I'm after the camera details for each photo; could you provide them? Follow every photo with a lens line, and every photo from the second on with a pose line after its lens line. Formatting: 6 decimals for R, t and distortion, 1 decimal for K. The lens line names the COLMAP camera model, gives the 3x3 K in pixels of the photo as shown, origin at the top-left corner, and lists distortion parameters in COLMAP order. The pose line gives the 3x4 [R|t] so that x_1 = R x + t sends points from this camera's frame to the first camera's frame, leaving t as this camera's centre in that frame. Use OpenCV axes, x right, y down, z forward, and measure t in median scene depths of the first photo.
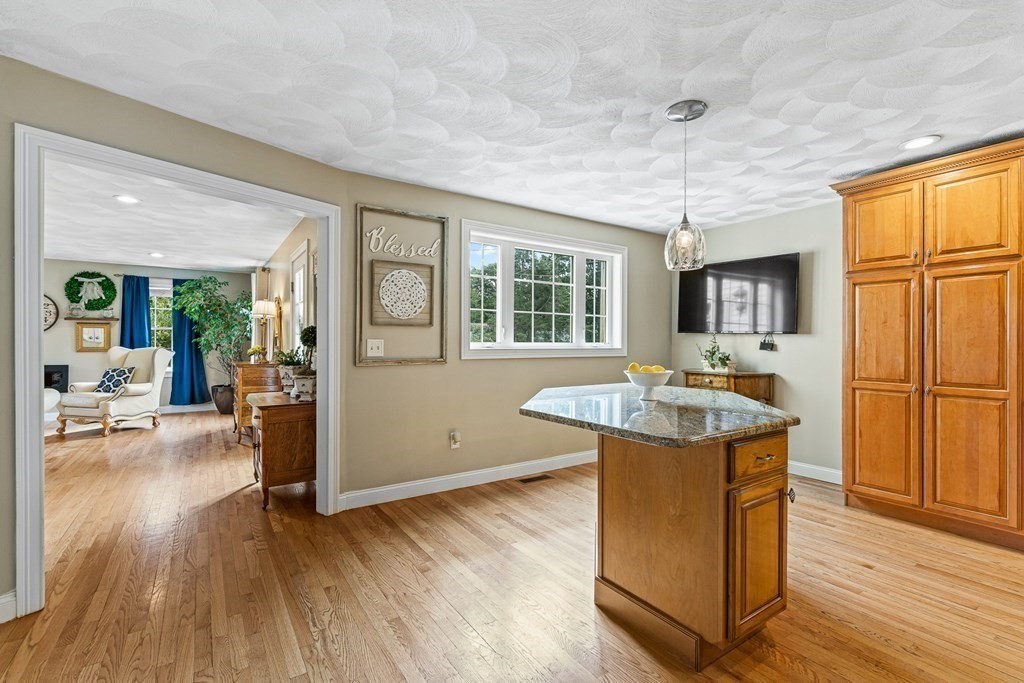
lens RADIAL K [[464.9, 0, 512.6], [0, 464.9, 341.2], [0, 0, 1]] dist [0.002999, 0.000351]
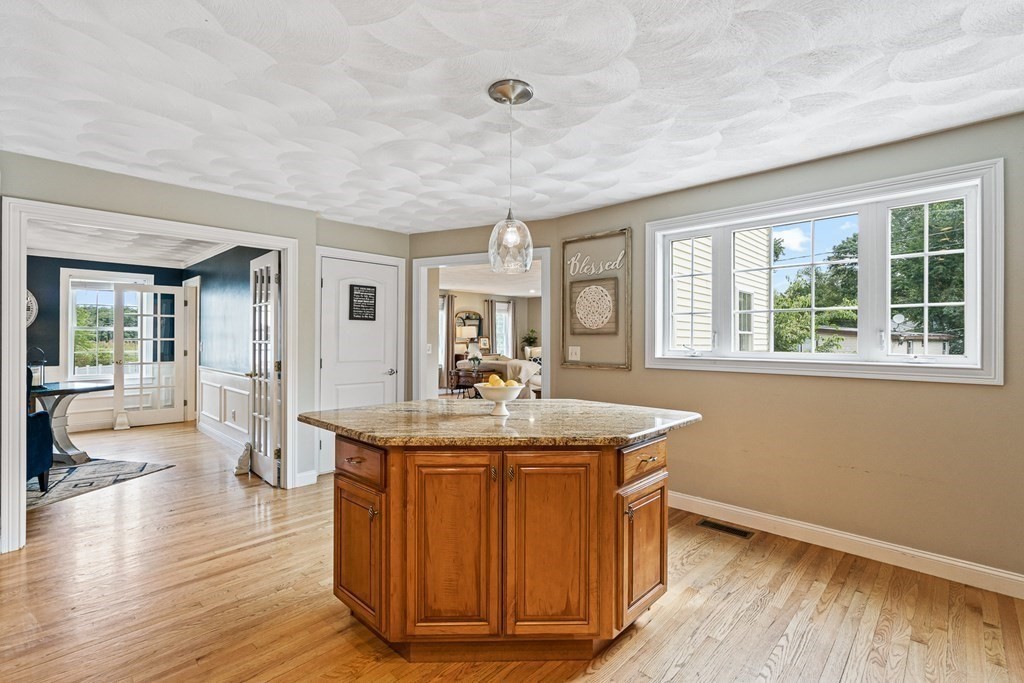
lens RADIAL K [[464.9, 0, 513.1], [0, 464.9, 340.1], [0, 0, 1]] dist [0.002999, 0.000351]
pose [[0.225581, -0.004283, -0.974215, 0.805834], [-0.009822, 0.999930, -0.006670, -0.009880], [0.974175, 0.011073, 0.225523, 0.532455]]
